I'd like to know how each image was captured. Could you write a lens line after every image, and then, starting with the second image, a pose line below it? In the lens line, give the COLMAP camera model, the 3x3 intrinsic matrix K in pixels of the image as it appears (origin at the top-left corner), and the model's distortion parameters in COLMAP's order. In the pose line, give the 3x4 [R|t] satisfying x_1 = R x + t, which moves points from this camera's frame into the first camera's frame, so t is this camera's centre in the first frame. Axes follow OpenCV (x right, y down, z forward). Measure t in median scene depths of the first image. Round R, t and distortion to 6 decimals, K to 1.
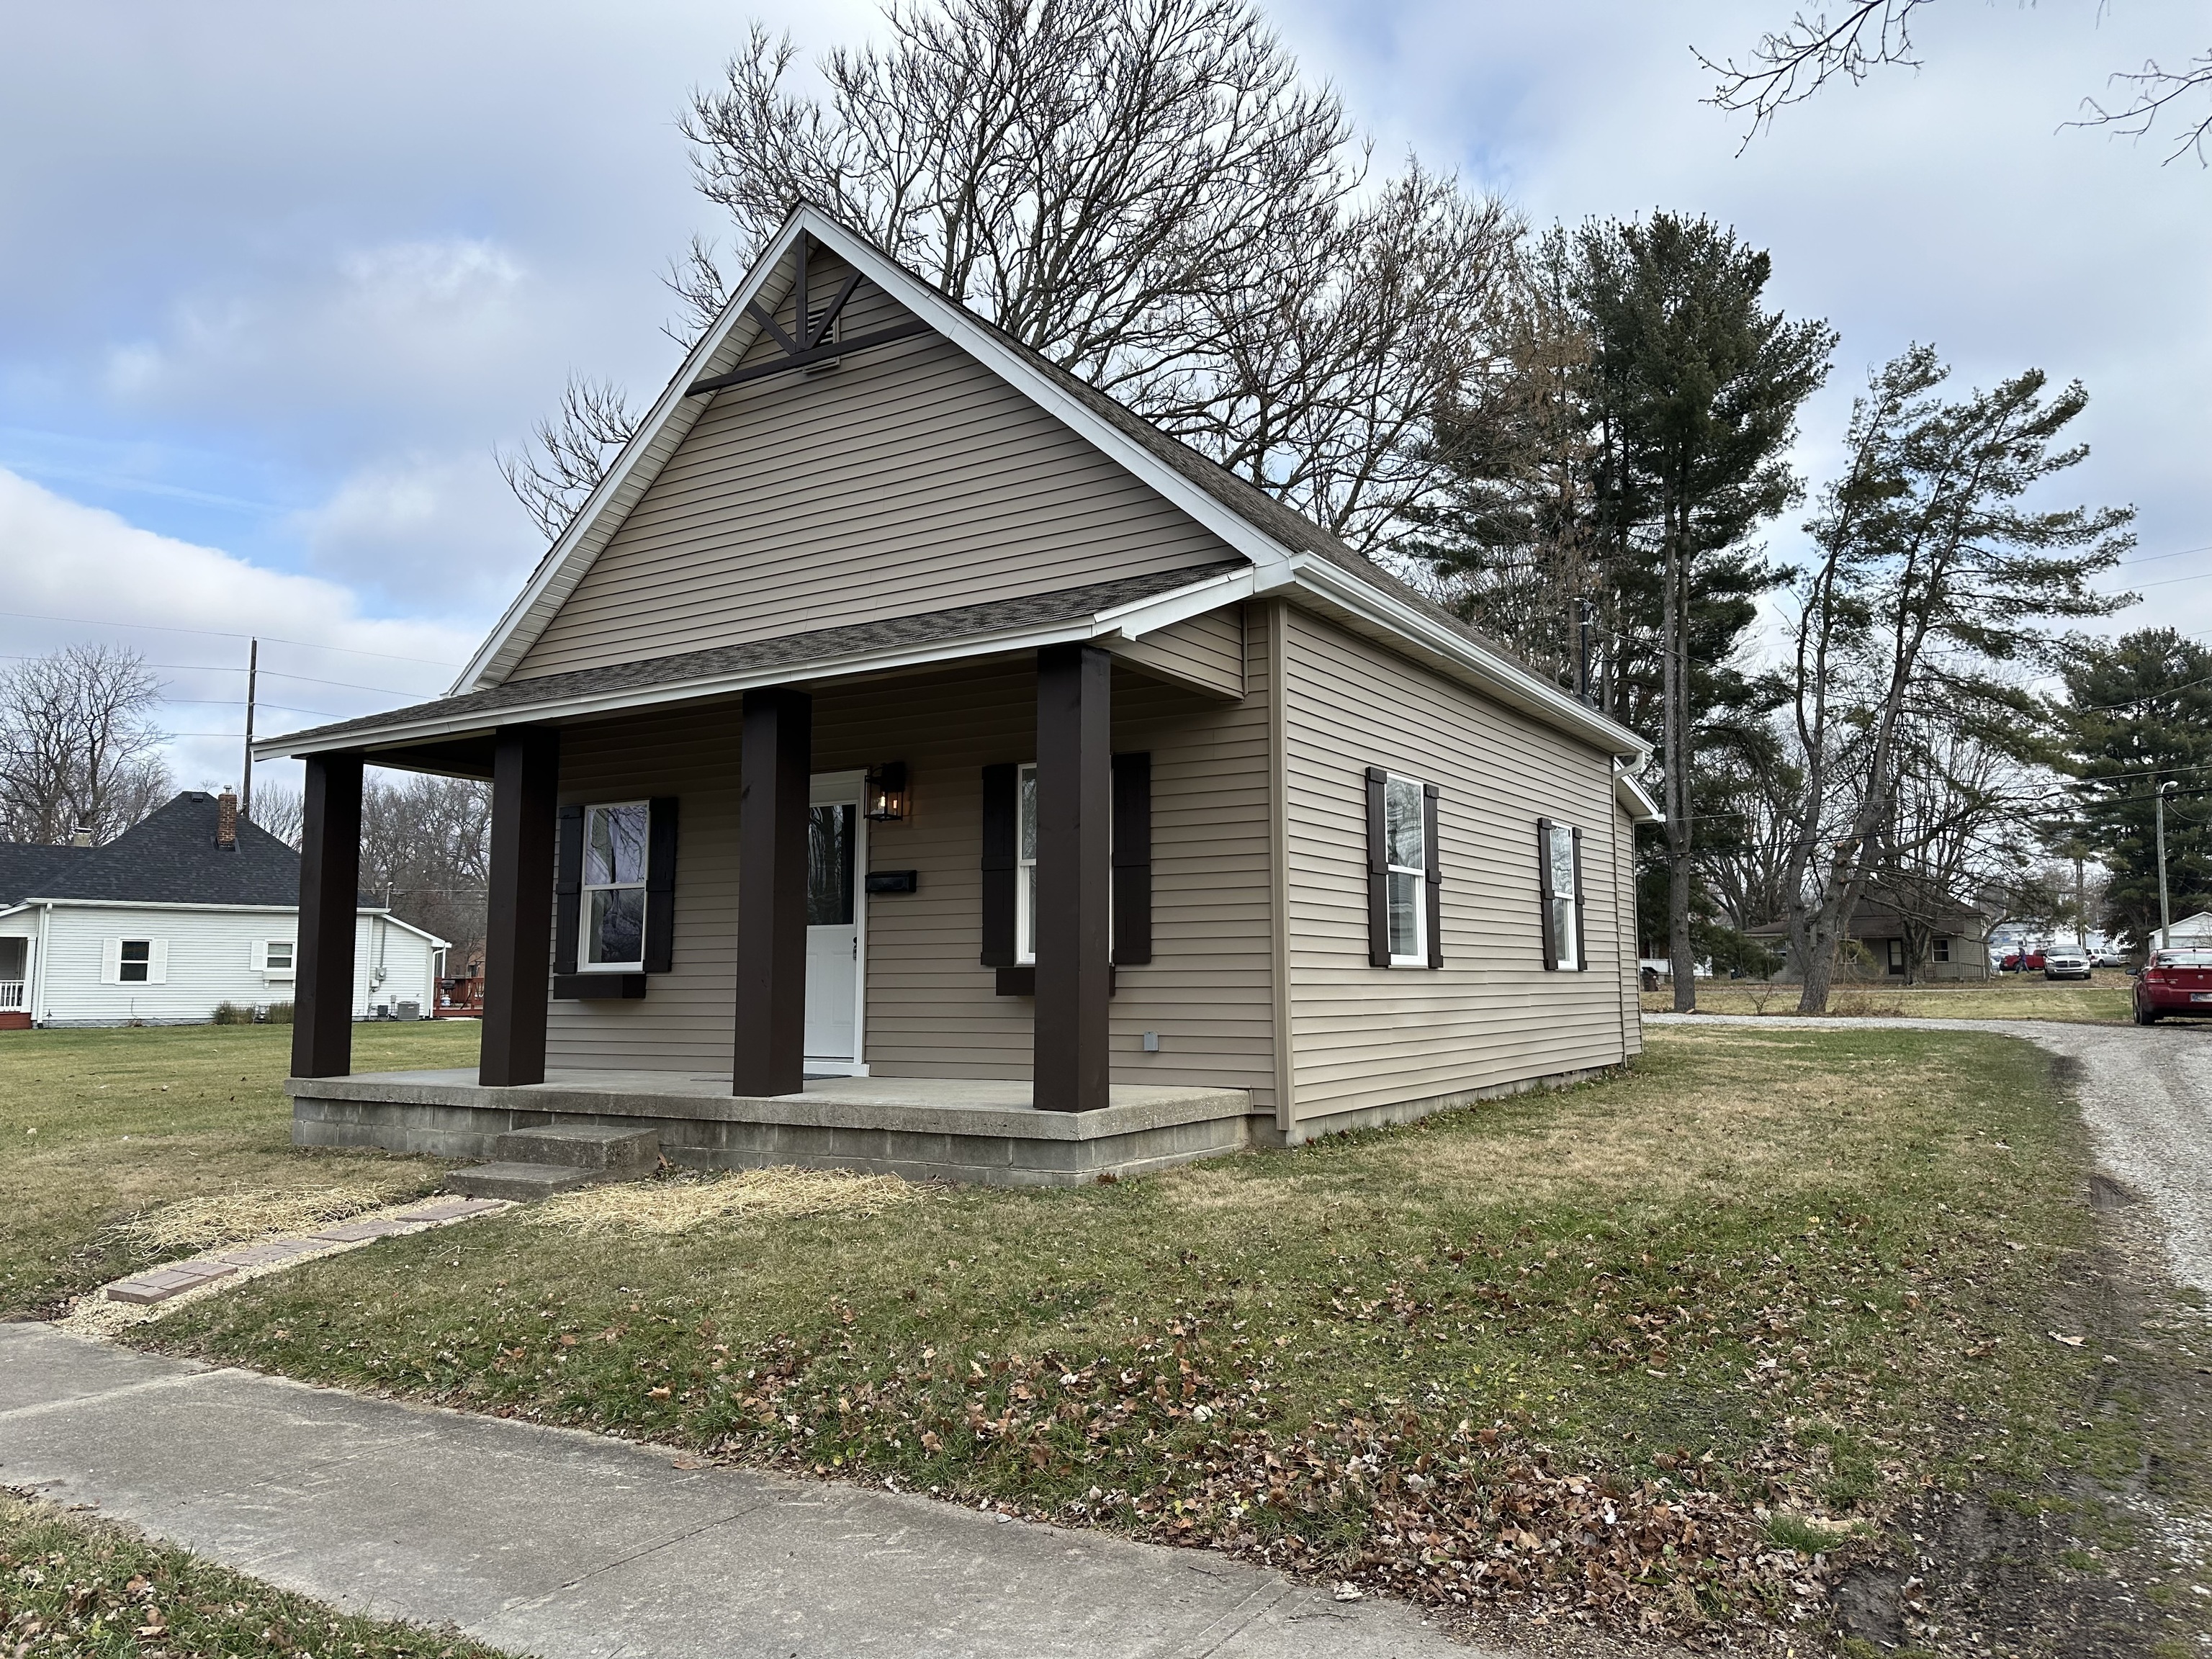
lens RADIAL K [[1511.6, 0, 1106.0], [0, 1511.6, 829.5], [0, 0, 1]] dist [0.113649, -0.240178]
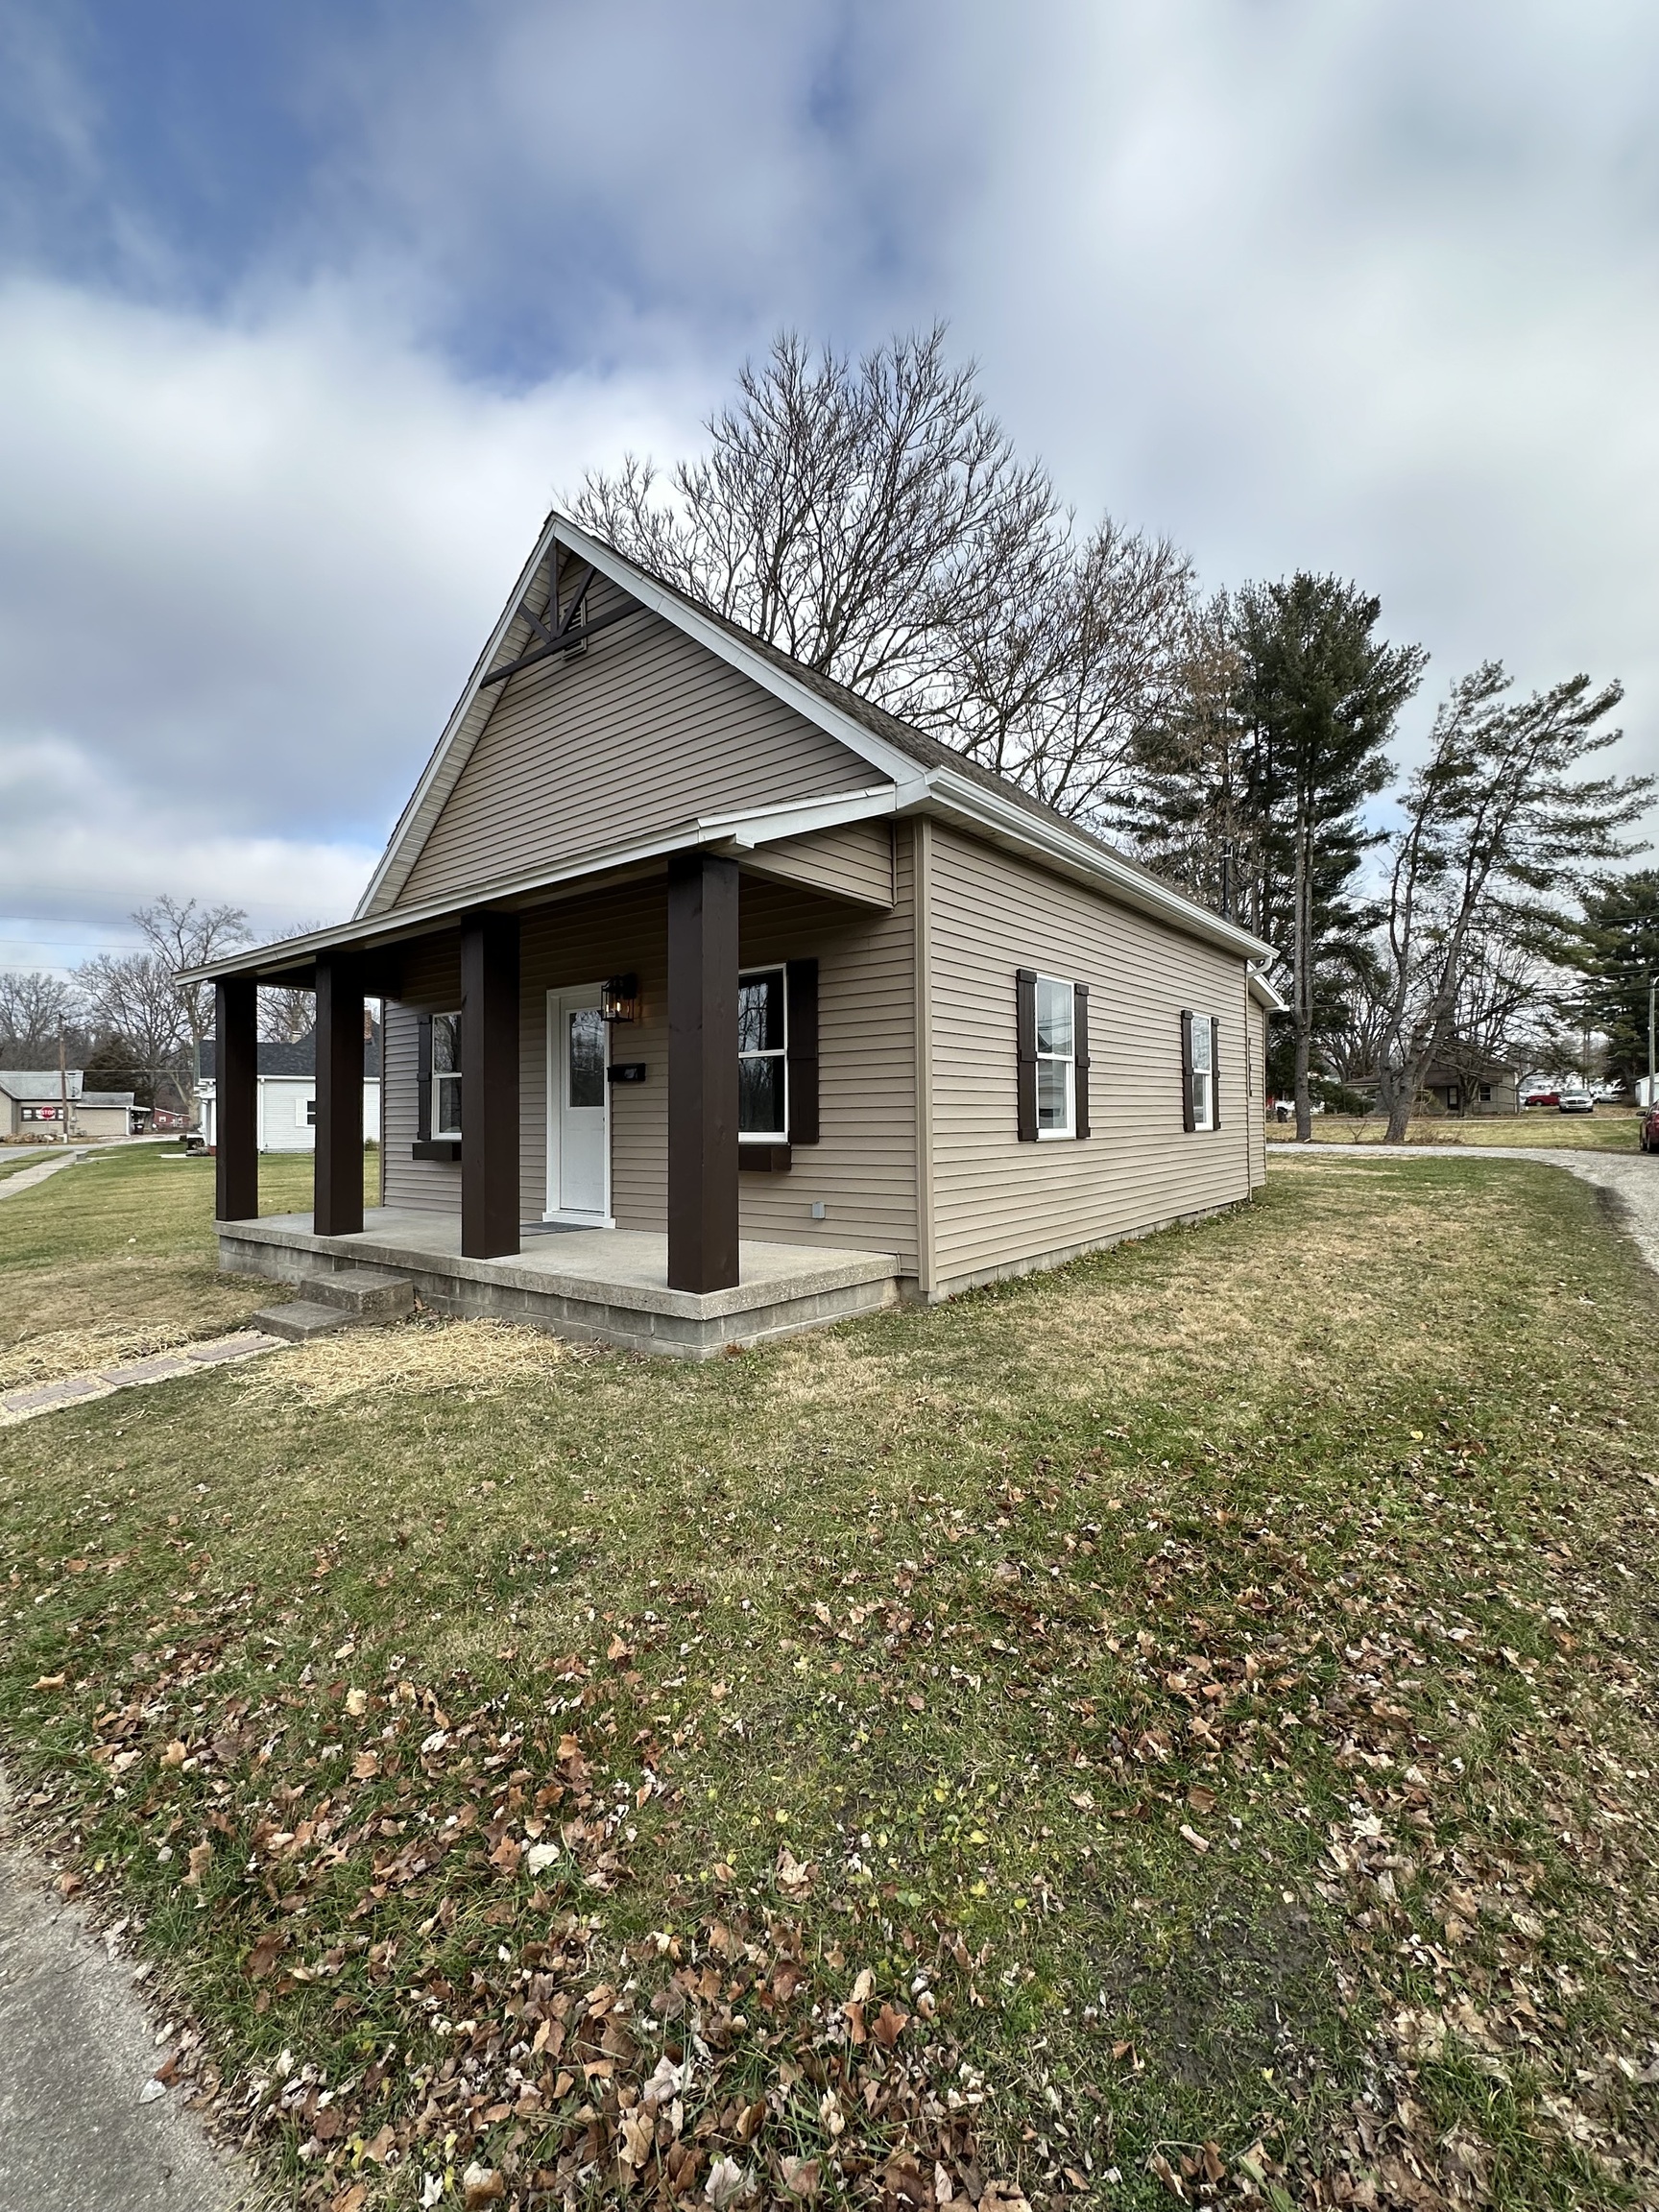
lens RADIAL K [[950.0, 0, 829.5], [0, 950.0, 1106.0], [0, 0, 1]] dist [-0.015060, -0.000045]
pose [[0.994333, -0.007234, -0.106061, 0.050148], [0.016622, 0.995990, 0.087906, -0.001548], [0.104999, -0.089171, 0.990466, 0.123198]]
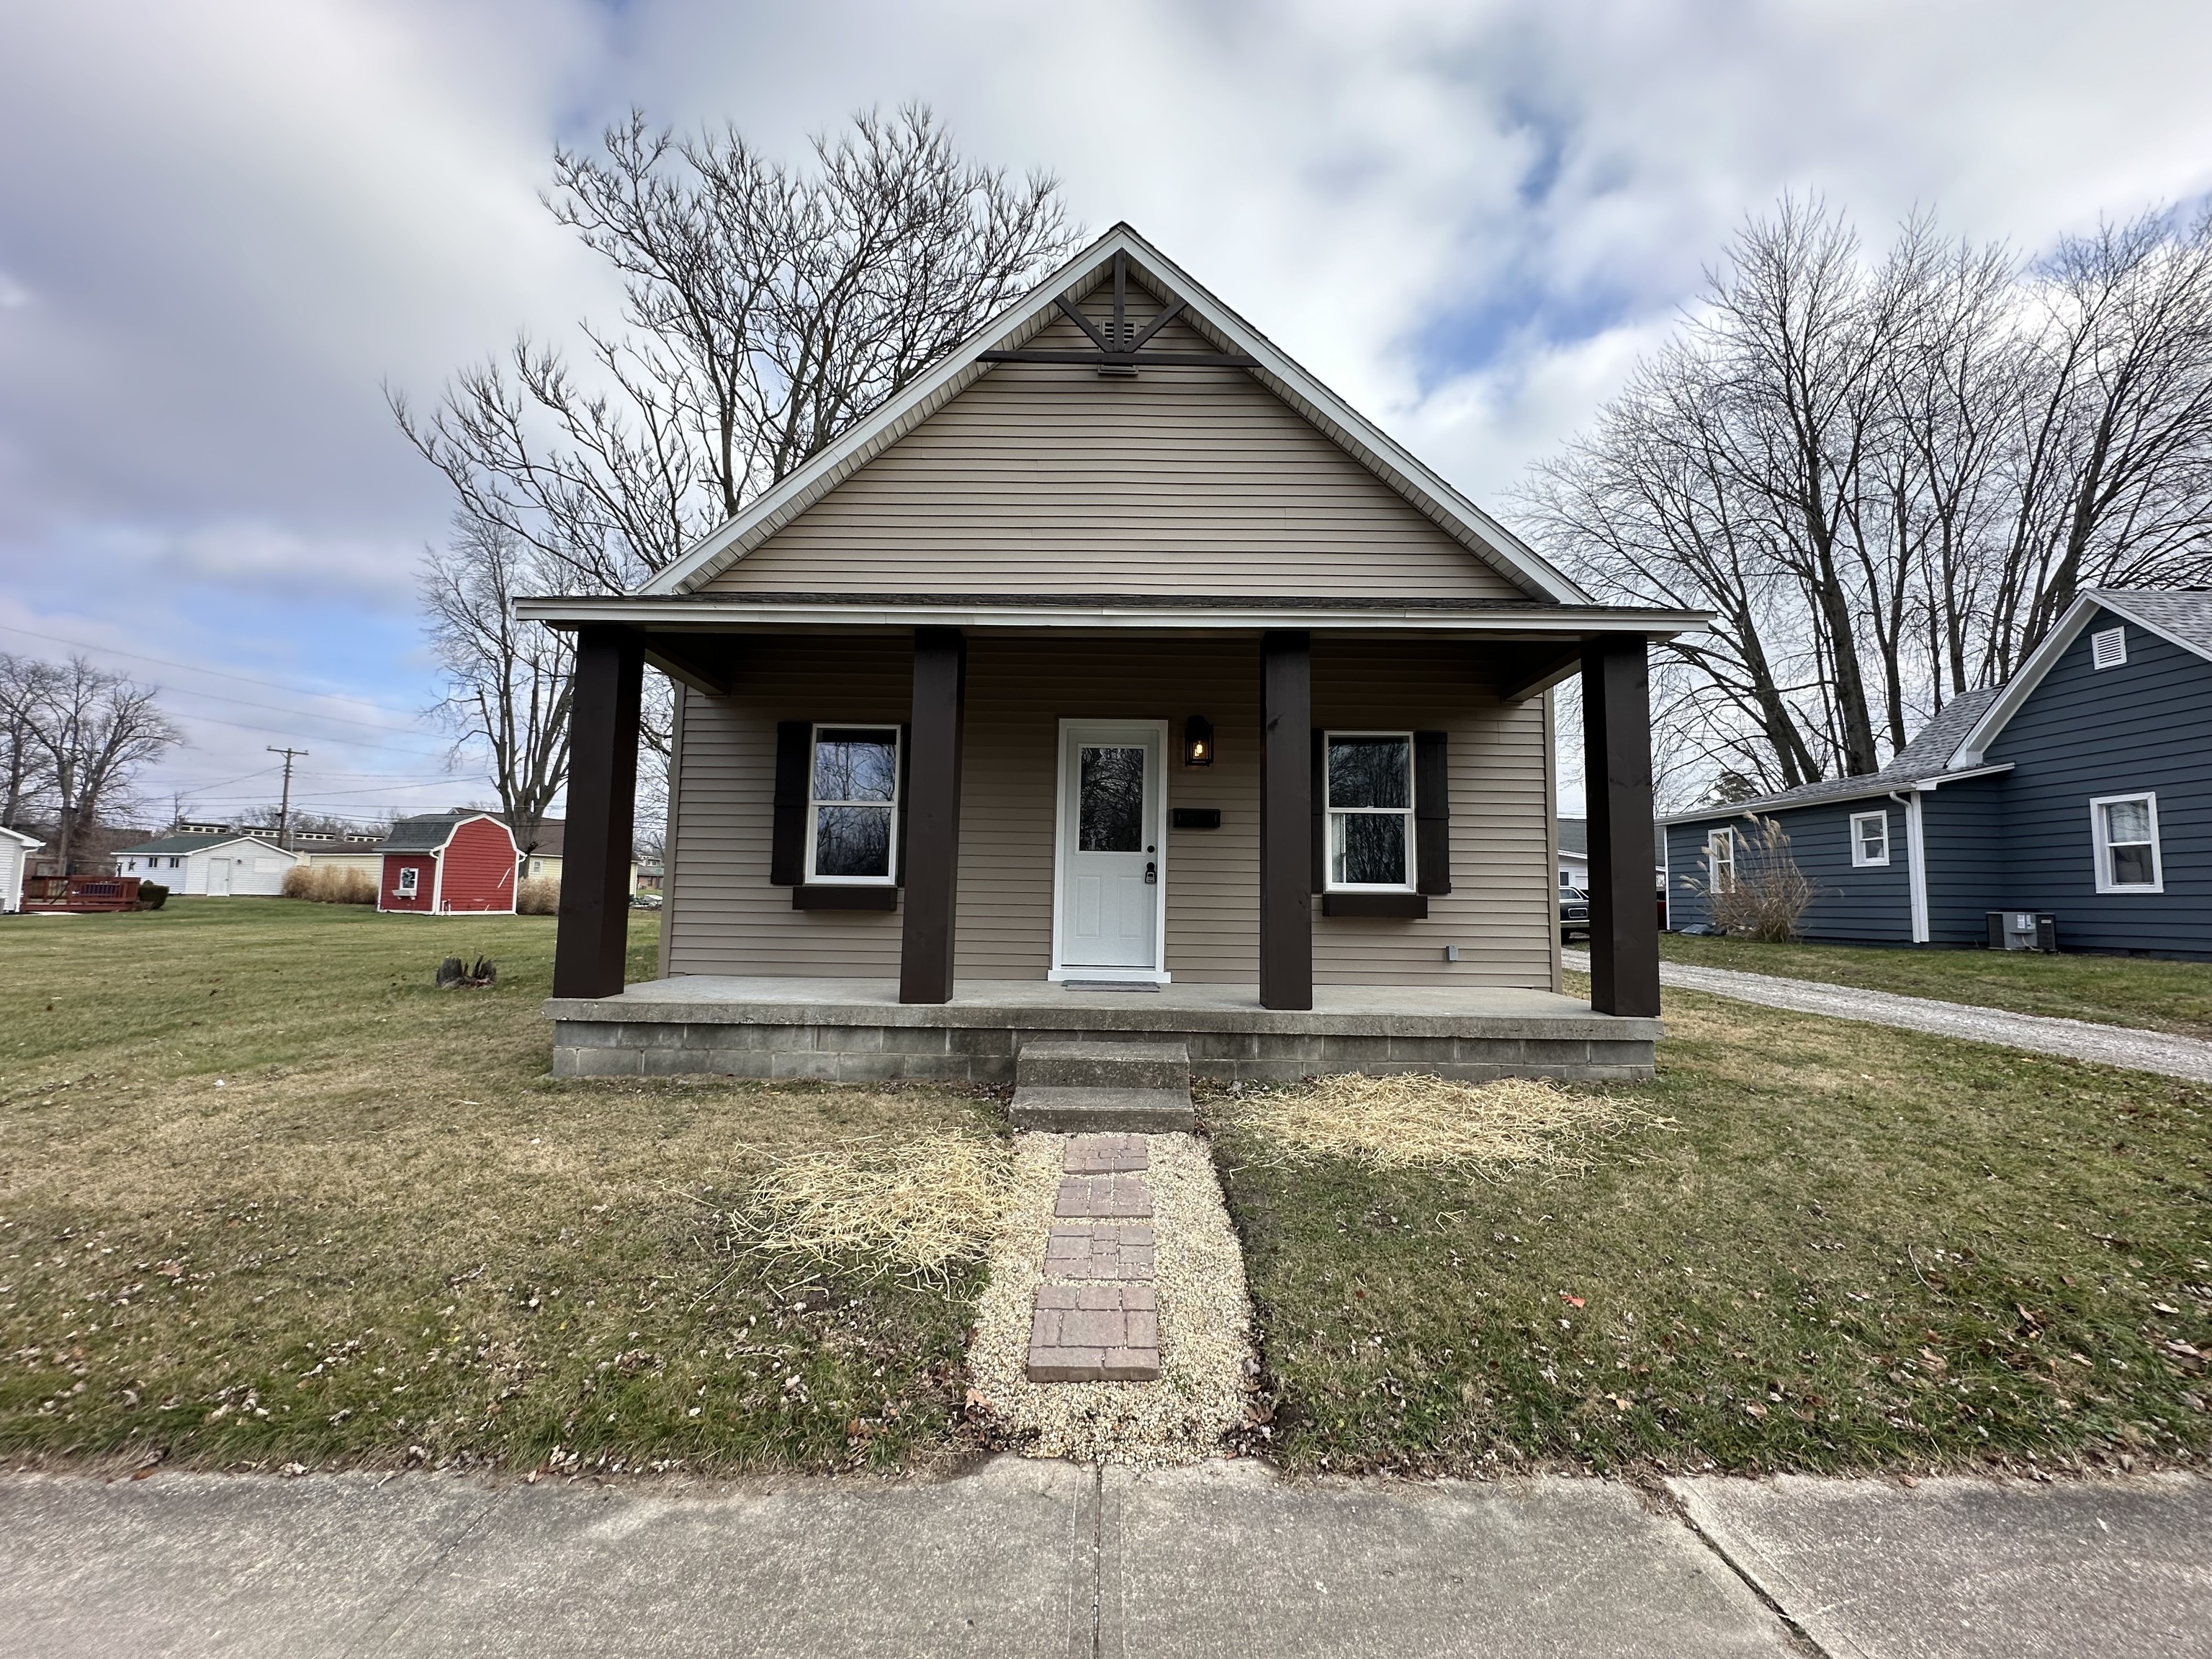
lens RADIAL K [[881.9, 0, 1104.9], [0, 881.9, 825.6], [0, 0, 1]] dist [-0.001231, -0.000178]
pose [[0.853109, 0.063949, 0.517799, -0.270261], [-0.072837, 0.997339, -0.003169, 0.023326], [-0.516623, -0.035011, 0.855497, 0.218461]]
